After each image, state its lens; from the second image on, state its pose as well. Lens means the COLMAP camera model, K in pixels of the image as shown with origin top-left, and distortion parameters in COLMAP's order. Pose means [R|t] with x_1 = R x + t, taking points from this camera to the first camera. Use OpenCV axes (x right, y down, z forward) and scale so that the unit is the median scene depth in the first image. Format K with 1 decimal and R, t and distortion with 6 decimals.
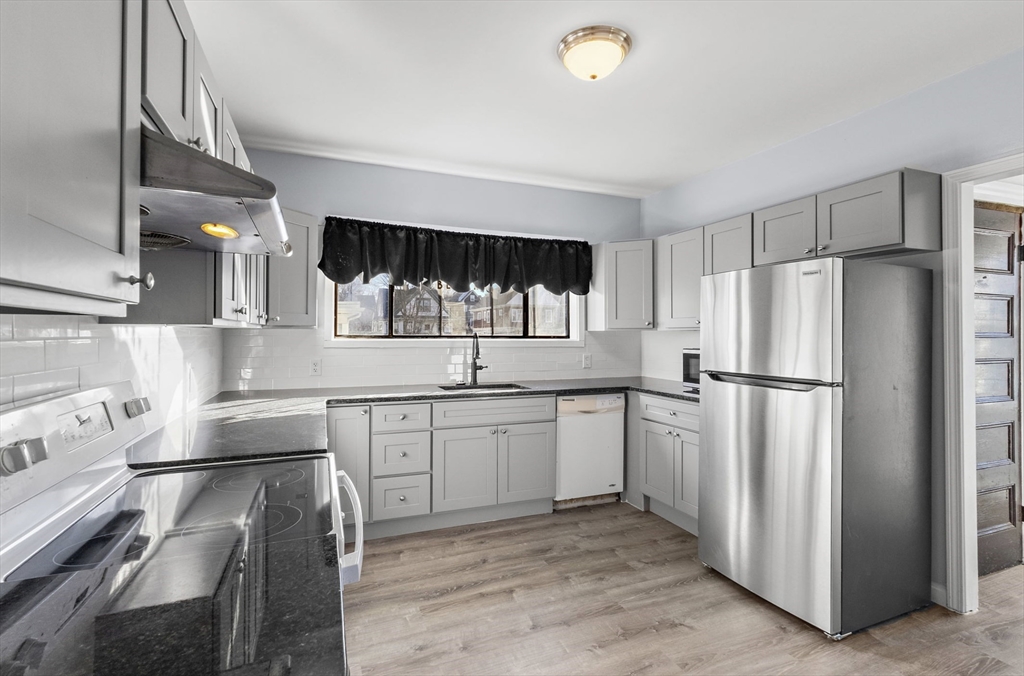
lens RADIAL K [[478.0, 0, 517.0], [0, 478.0, 335.0], [0, 0, 1]] dist [0.005057, 0.000700]
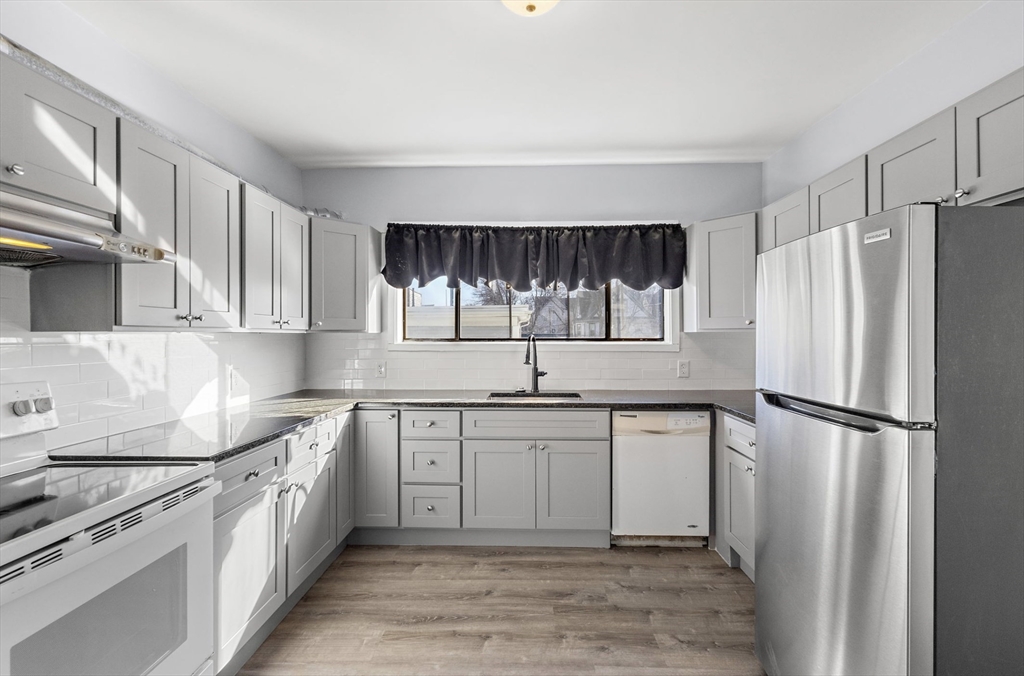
lens RADIAL K [[478.0, 0, 513.5], [0, 478.0, 336.6], [0, 0, 1]] dist [0.005057, 0.000700]
pose [[0.916053, -0.003253, -0.401045, 0.263514], [0.003778, 0.999993, 0.000520, -0.003321], [0.401040, -0.001992, 0.916058, 0.162045]]
